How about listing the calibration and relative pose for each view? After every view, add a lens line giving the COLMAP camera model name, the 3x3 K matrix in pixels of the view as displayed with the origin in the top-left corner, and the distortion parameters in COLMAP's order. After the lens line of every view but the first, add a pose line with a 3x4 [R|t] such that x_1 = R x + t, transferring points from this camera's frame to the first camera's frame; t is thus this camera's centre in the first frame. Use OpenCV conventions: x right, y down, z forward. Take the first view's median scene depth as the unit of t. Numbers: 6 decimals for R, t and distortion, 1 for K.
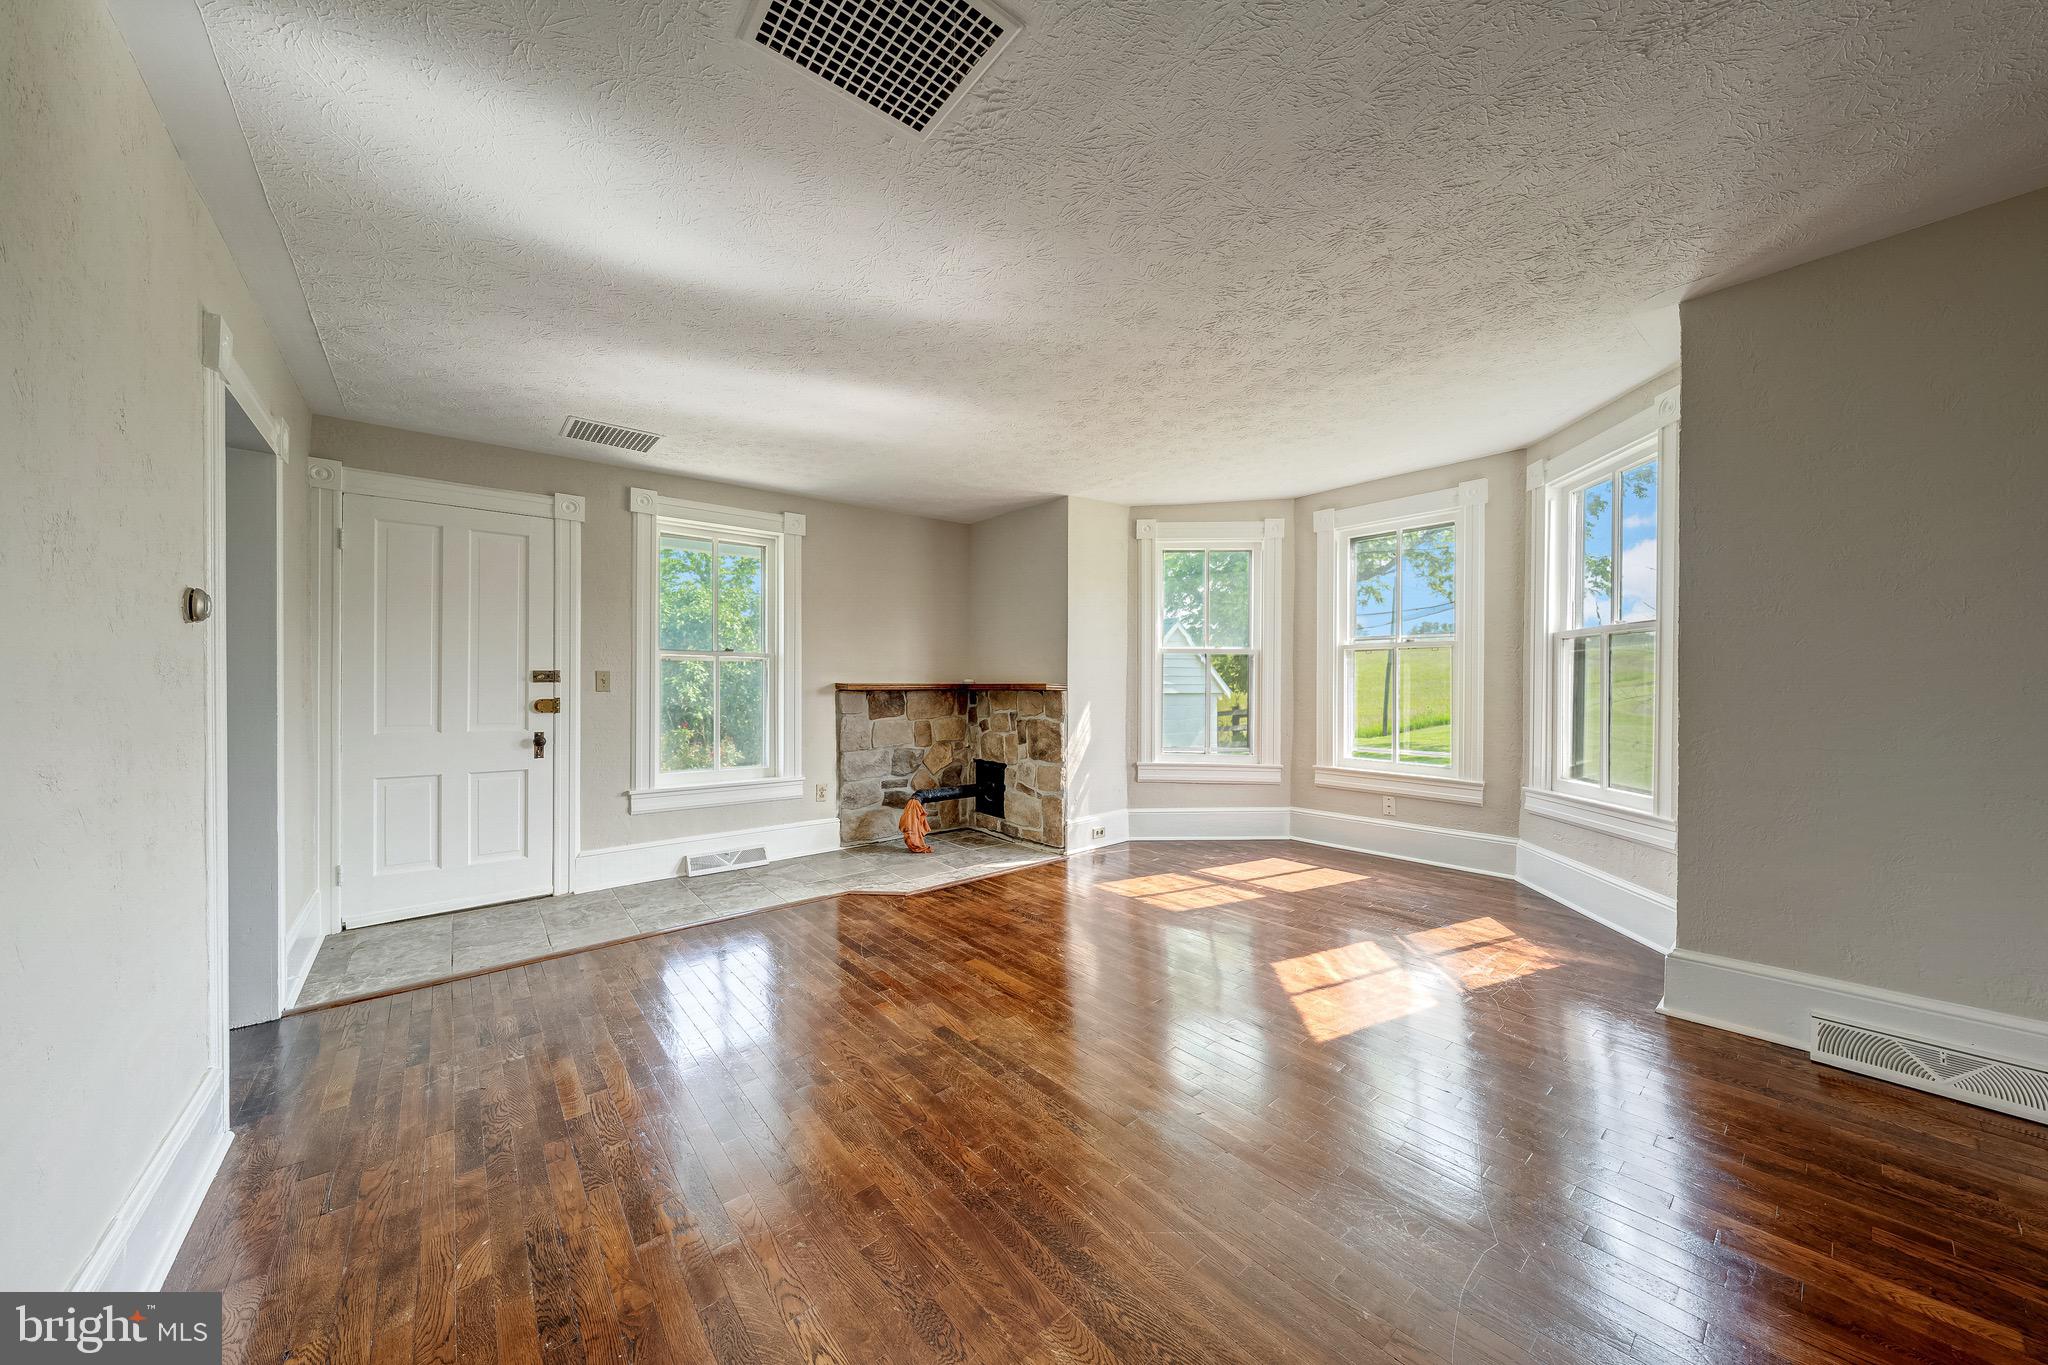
lens RADIAL K [[694.5, 0, 1027.5], [0, 694.5, 680.6], [0, 0, 1]] dist [-0.001409, -0.000129]
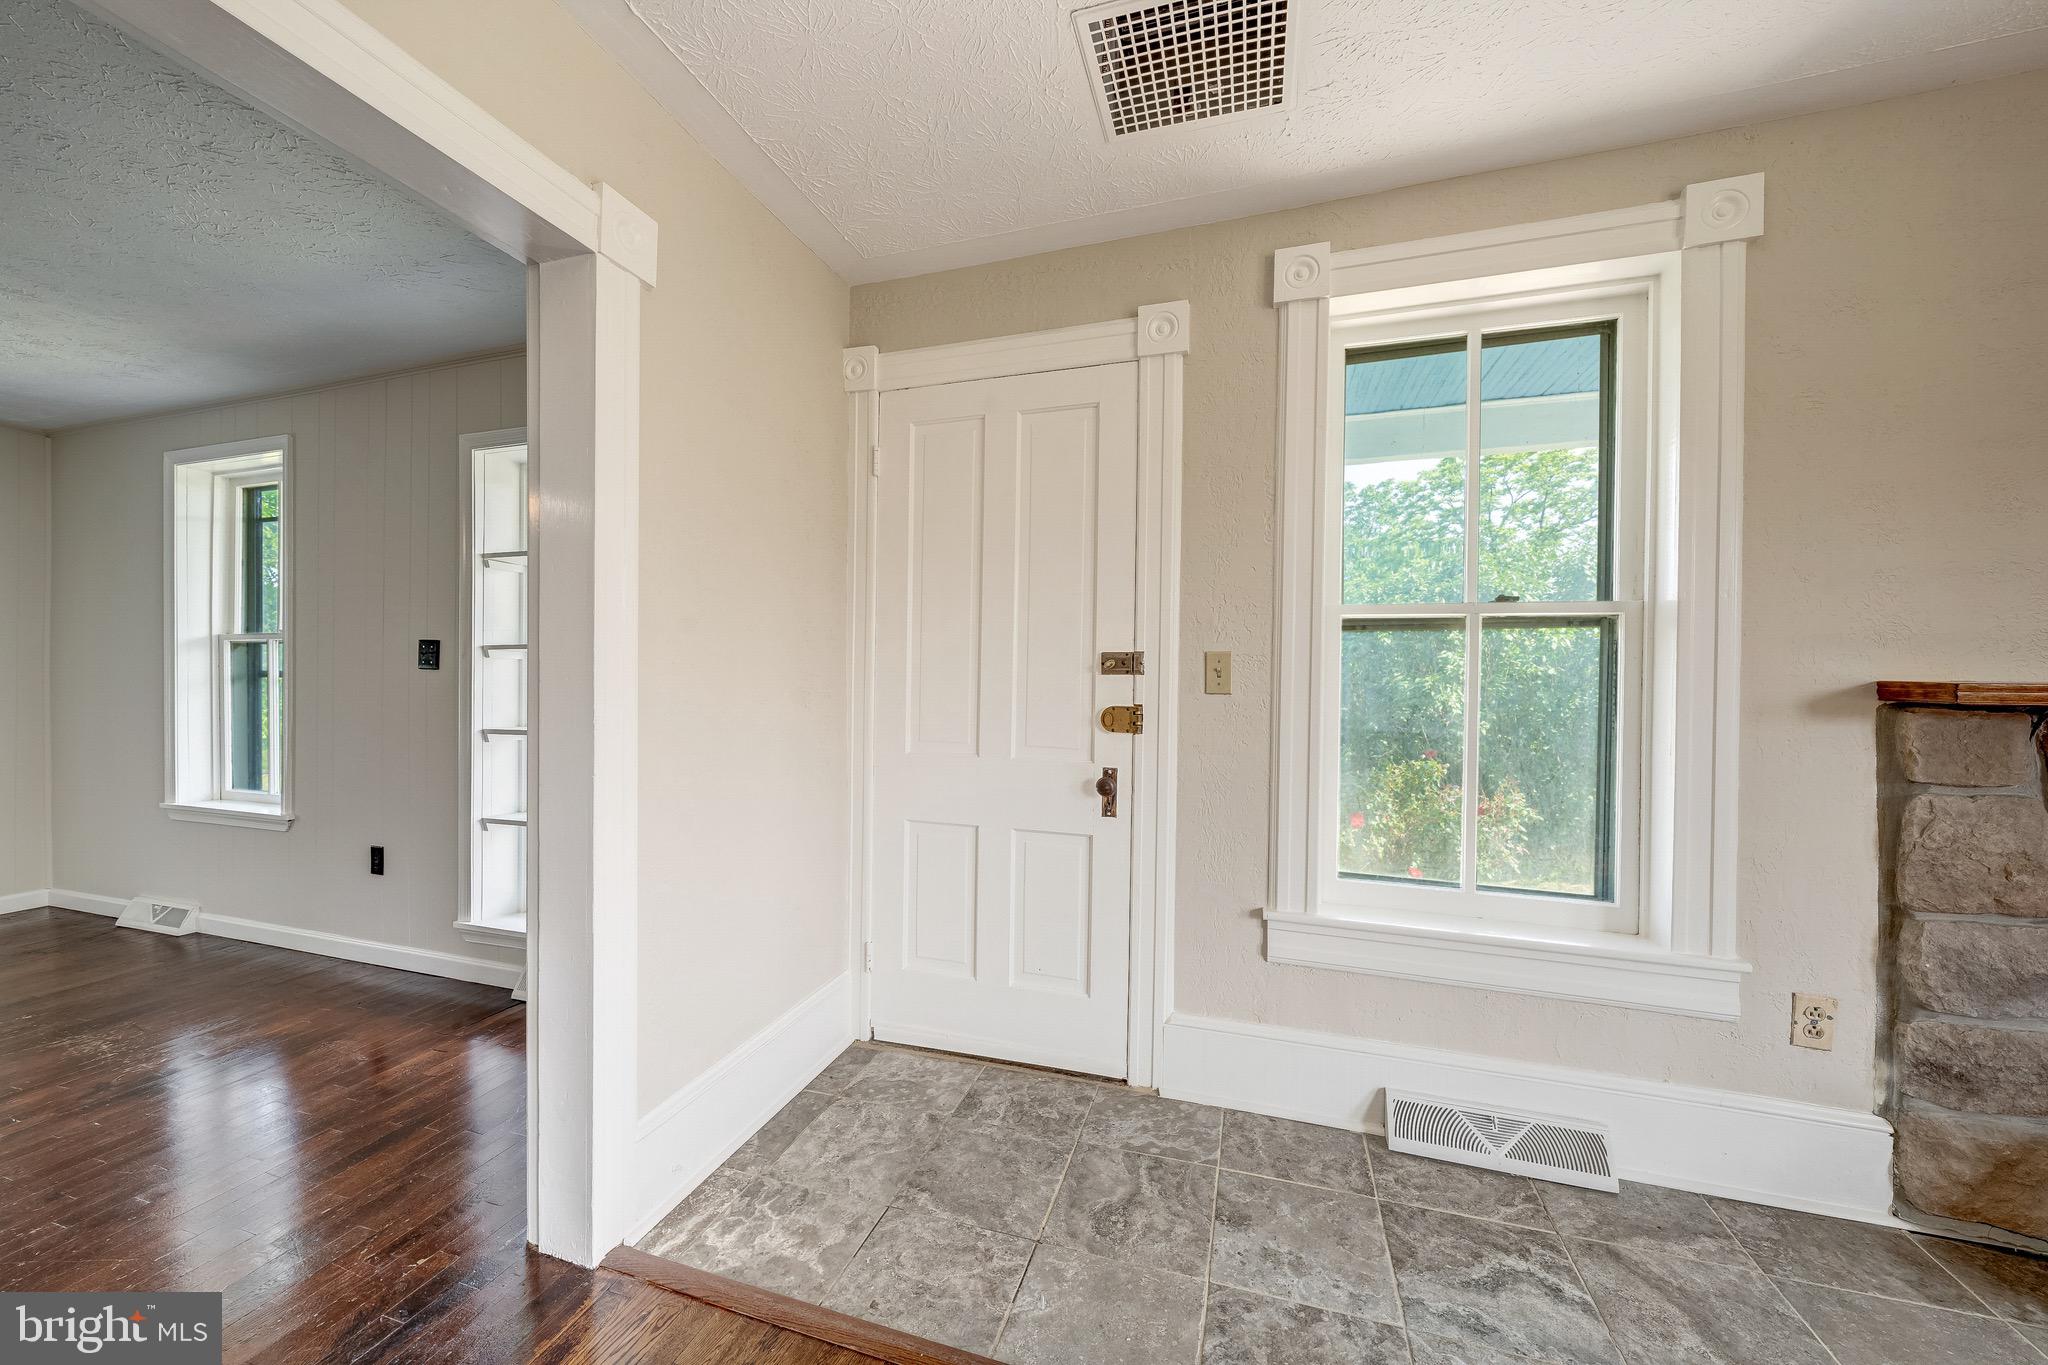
lens RADIAL K [[725.5, 0, 1036.9], [0, 725.5, 689.5], [0, 0, 1]] dist [-0.001493, 0.000050]
pose [[0.544149, 0.011451, -0.838910, -0.250763], [-0.008644, 0.999930, 0.008041, 0.009263], [0.838944, 0.002876, 0.544210, 0.607314]]
